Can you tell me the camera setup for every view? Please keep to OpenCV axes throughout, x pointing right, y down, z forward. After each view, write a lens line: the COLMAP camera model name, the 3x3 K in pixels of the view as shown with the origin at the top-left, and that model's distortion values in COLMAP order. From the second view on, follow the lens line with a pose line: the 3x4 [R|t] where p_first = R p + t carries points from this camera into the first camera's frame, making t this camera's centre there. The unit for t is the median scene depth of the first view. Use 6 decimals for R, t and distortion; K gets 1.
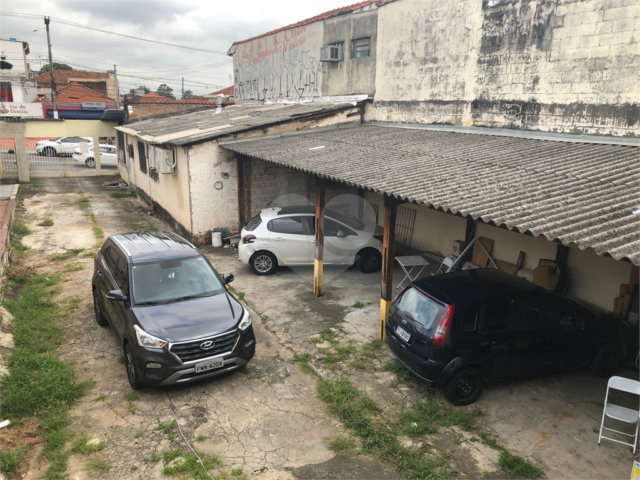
lens RADIAL K [[511.7, 0, 319.1], [0, 511.7, 239.2], [0, 0, 1]] dist [0.024360, -0.024669]
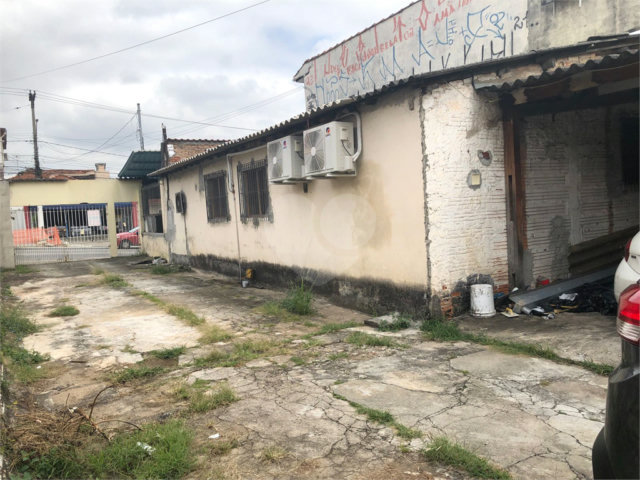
lens RADIAL K [[511.7, 0, 323.7], [0, 511.7, 237.8], [0, 0, 1]] dist [0.024360, -0.024669]
pose [[0.994970, -0.076550, 0.064617, -0.350162], [0.087835, 0.976802, -0.195300, 0.022072], [-0.048168, 0.199993, 0.978613, 0.551622]]
